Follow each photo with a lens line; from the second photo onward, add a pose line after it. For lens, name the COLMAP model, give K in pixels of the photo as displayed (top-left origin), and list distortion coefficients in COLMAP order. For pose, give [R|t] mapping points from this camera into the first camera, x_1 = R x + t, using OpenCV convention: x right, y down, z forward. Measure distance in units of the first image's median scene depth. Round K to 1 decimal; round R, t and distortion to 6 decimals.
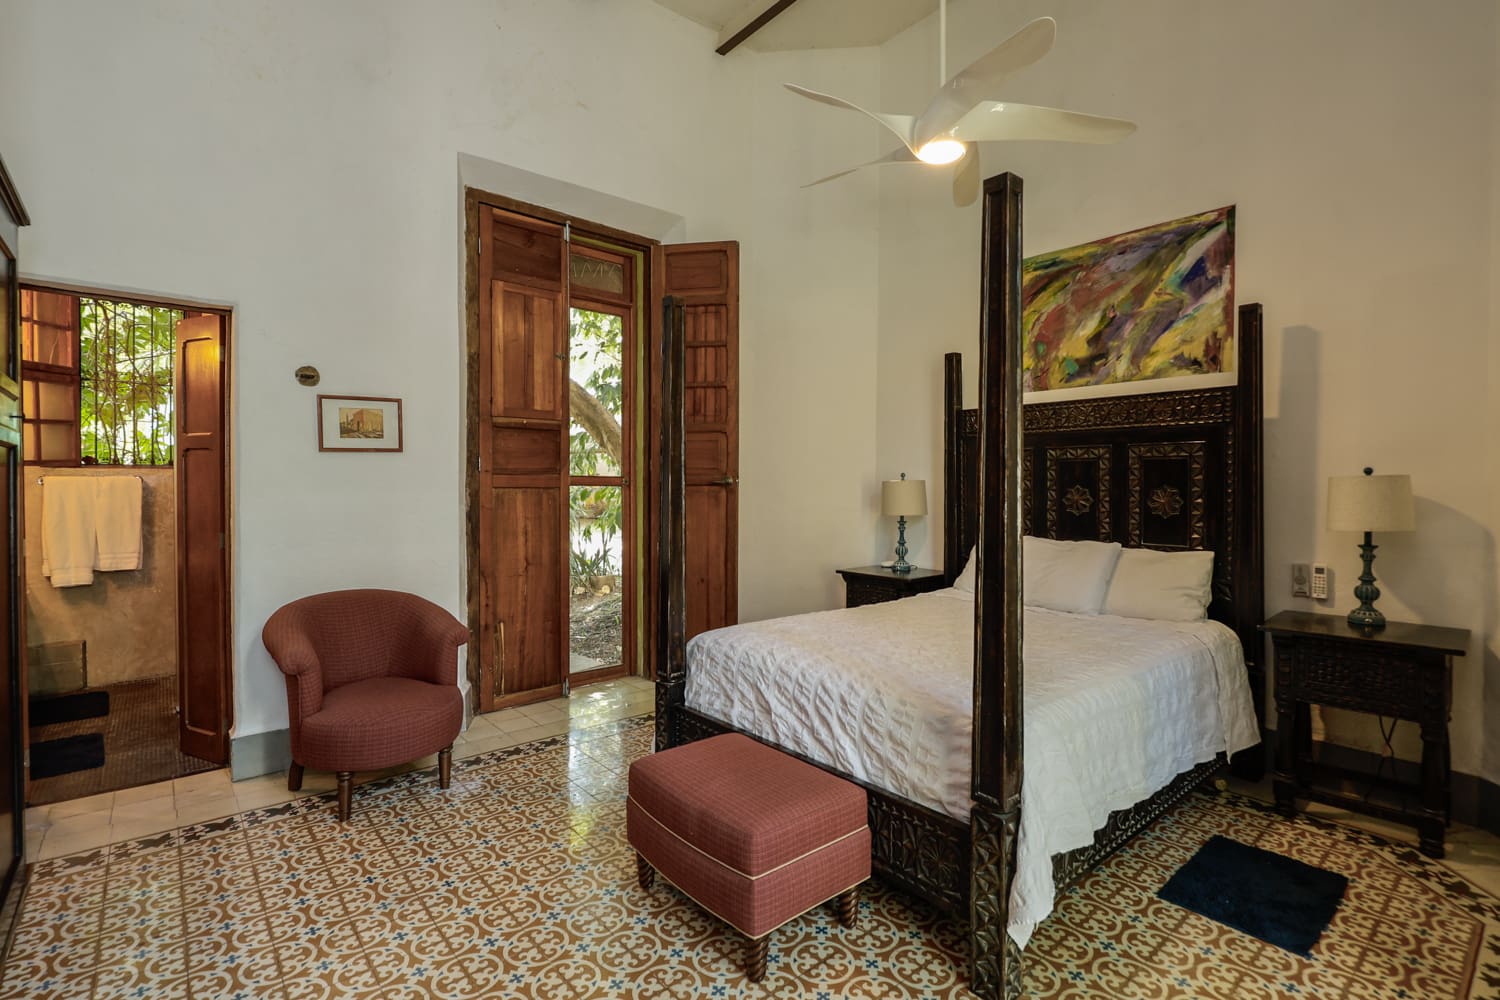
lens RADIAL K [[729.6, 0, 759.1], [0, 729.6, 495.3], [0, 0, 1]] dist [0.004790, 0.000544]
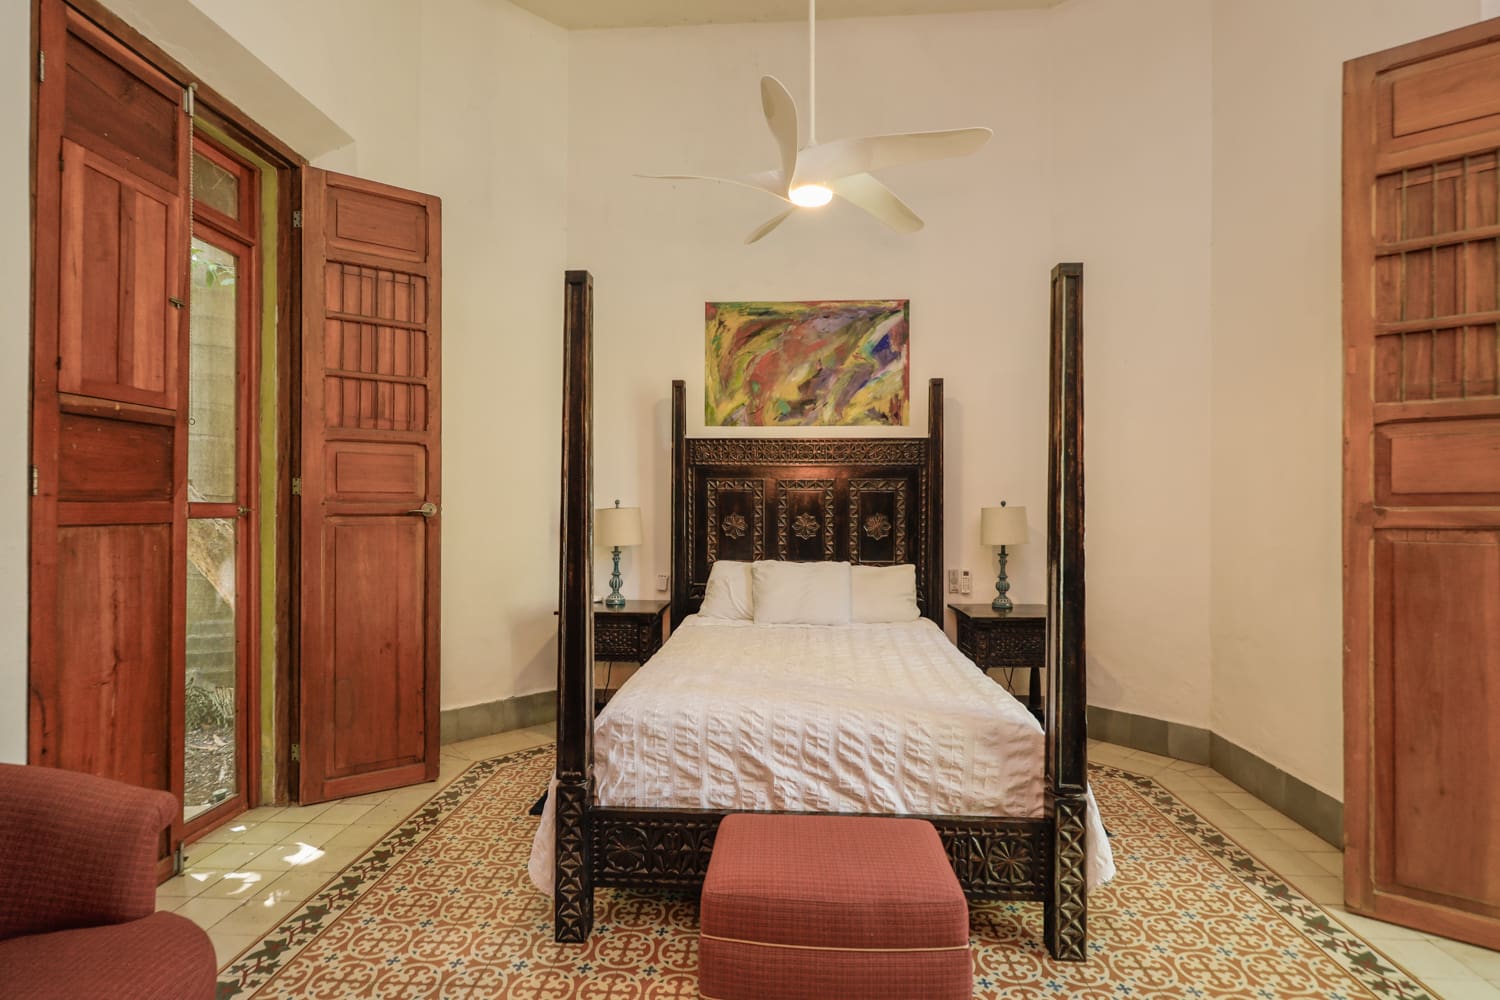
lens RADIAL K [[729.6, 0, 760.5], [0, 729.6, 503.0], [0, 0, 1]] dist [0.004790, 0.000544]
pose [[0.676554, 0.001531, 0.736392, -0.449486], [0.010689, 0.999872, -0.011899, -0.016920], [-0.736316, 0.015921, 0.676451, 0.283926]]
